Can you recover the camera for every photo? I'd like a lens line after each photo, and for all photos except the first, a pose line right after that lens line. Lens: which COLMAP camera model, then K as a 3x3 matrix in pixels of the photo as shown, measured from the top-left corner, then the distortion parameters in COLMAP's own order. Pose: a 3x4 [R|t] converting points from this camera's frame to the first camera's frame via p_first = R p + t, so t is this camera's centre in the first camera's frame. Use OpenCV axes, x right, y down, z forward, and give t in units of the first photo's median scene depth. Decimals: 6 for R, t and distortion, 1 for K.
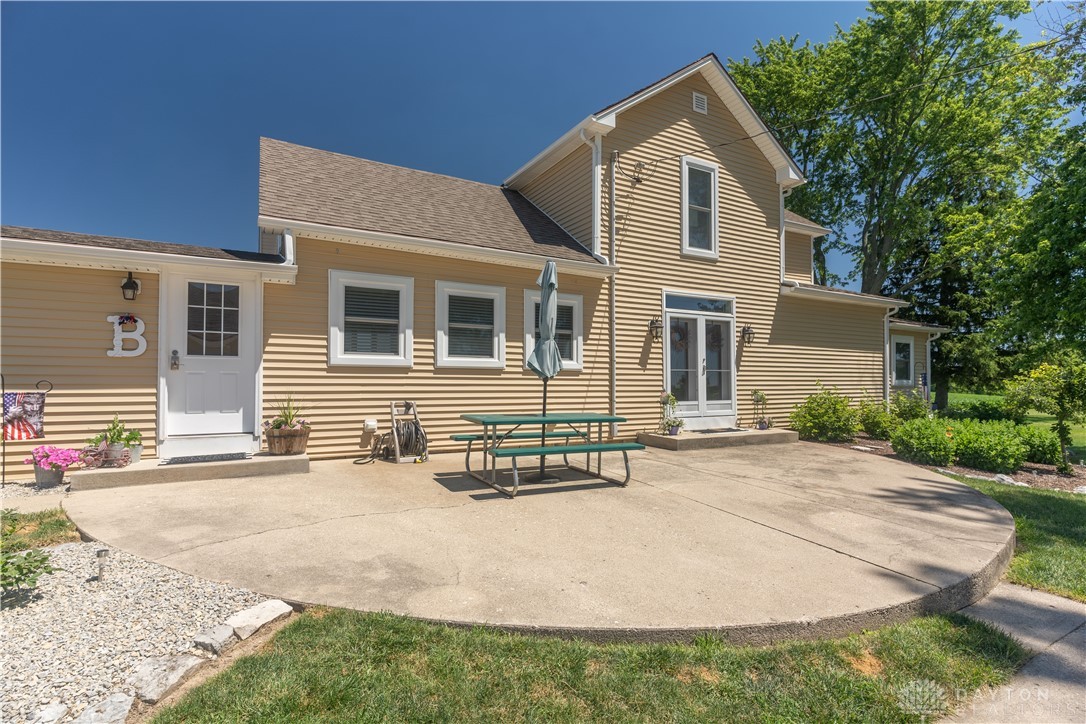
lens RADIAL K [[561.5, 0, 536.3], [0, 561.5, 367.7], [0, 0, 1]] dist [0.007398, 0.000718]
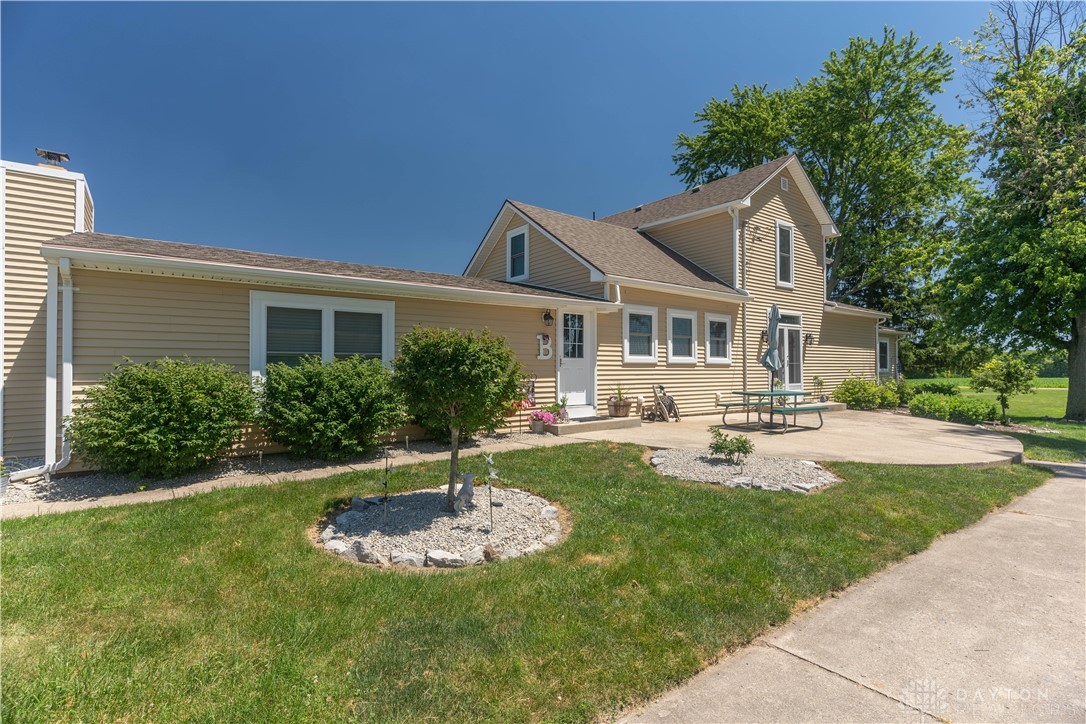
lens RADIAL K [[561.5, 0, 544.2], [0, 561.5, 358.3], [0, 0, 1]] dist [0.007398, 0.000718]
pose [[0.988358, -0.001221, 0.152144, -0.638964], [0.000085, 0.999972, 0.007468, -0.022606], [-0.152149, -0.007368, 0.988330, -0.427348]]
